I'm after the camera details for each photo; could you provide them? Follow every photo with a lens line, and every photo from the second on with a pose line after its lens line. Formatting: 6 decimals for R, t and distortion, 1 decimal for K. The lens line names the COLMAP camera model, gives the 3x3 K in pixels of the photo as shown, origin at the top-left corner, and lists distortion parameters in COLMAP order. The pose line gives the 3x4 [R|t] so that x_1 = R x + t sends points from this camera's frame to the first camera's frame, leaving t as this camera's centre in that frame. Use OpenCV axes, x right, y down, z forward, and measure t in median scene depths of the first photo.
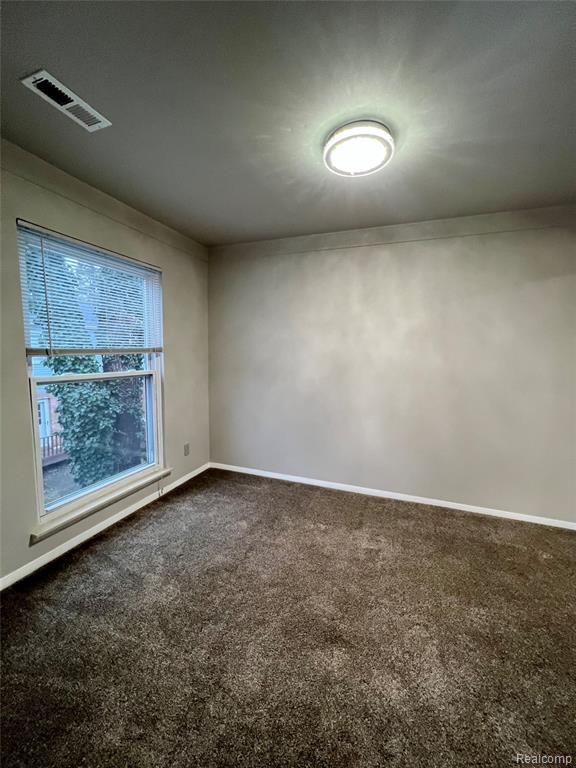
lens RADIAL K [[306.1, 0, 287.3], [0, 306.1, 383.0], [0, 0, 1]] dist [0.001349, 0.000050]
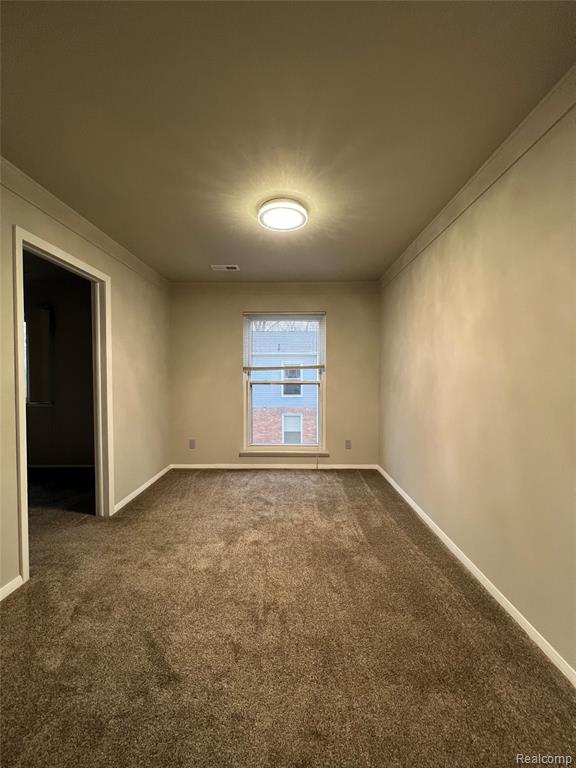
lens RADIAL K [[305.8, 0, 286.6], [0, 305.8, 382.6], [0, 0, 1]] dist [-0.003649, 0.001038]
pose [[0.333349, 0.003089, -0.942799, 1.032540], [-0.086720, 0.995856, -0.027399, 0.025742], [0.938807, 0.090892, 0.332235, 0.415663]]
